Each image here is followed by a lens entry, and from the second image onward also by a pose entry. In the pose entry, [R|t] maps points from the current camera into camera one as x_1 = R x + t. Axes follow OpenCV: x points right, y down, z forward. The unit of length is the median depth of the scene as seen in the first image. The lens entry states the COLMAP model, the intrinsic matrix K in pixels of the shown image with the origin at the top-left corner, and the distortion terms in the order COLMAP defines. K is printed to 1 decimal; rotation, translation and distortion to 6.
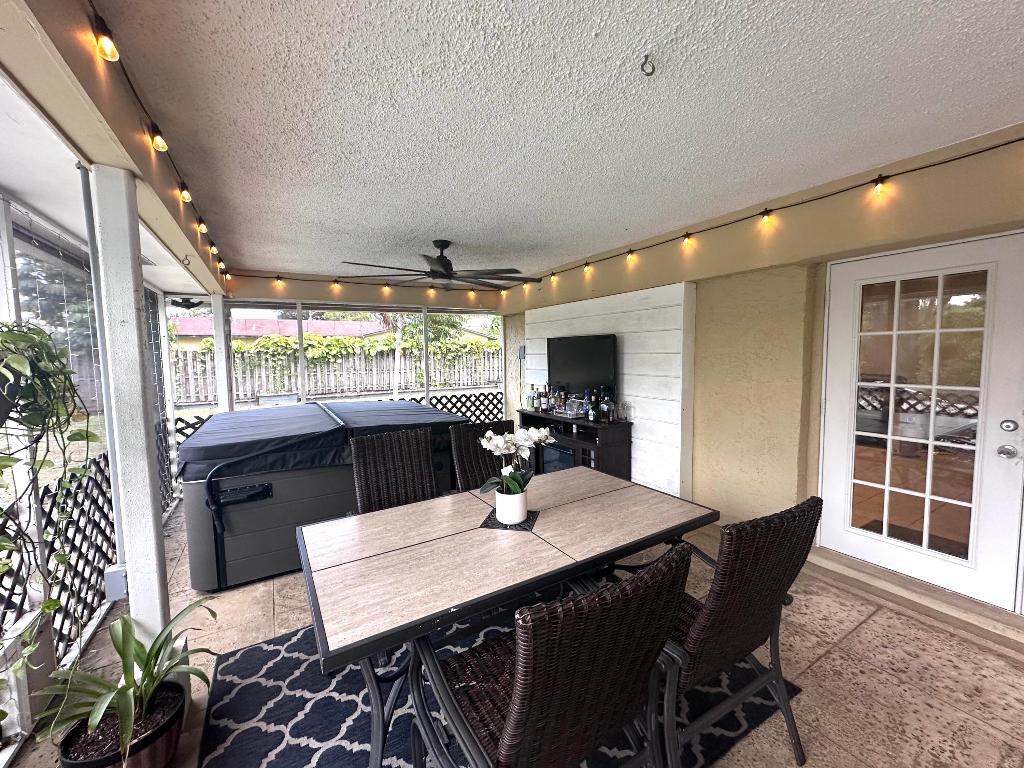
lens RADIAL K [[407.3, 0, 511.1], [0, 407.3, 384.5], [0, 0, 1]] dist [-0.002045, 0.000561]
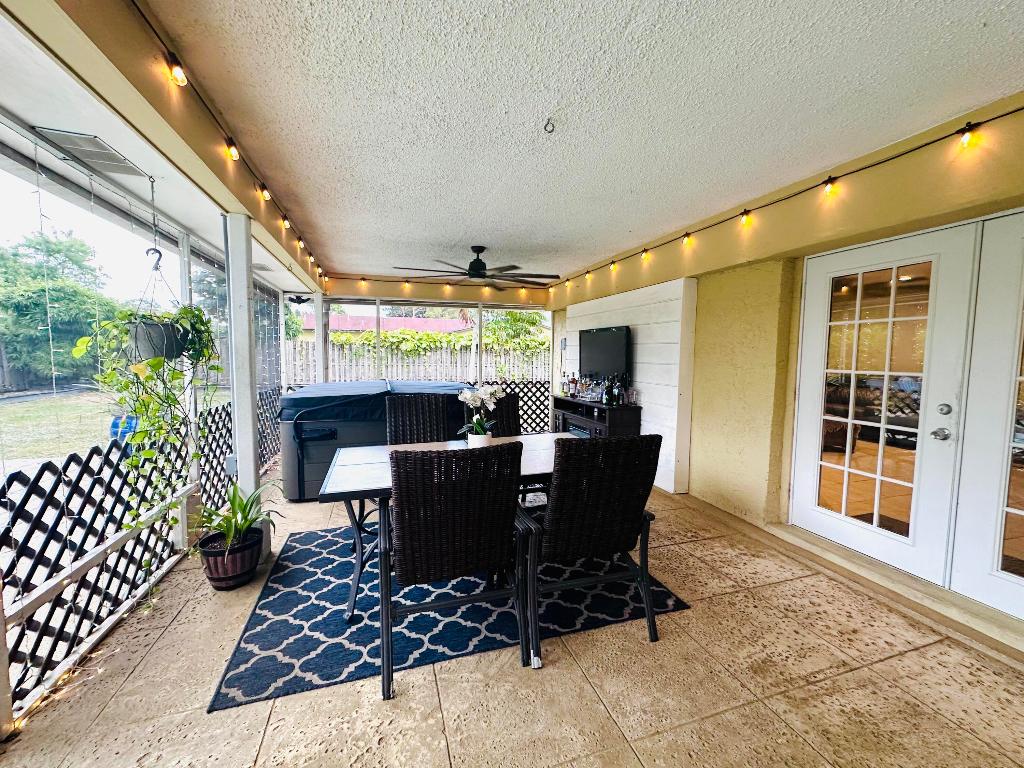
lens RADIAL K [[407.3, 0, 511.1], [0, 407.3, 384.5], [0, 0, 1]] dist [-0.002045, 0.000561]
pose [[0.974718, 0.042161, -0.219423, 0.244388], [-0.041926, 0.999104, 0.005730, 0.053147], [0.219468, 0.003614, 0.975613, -0.184302]]
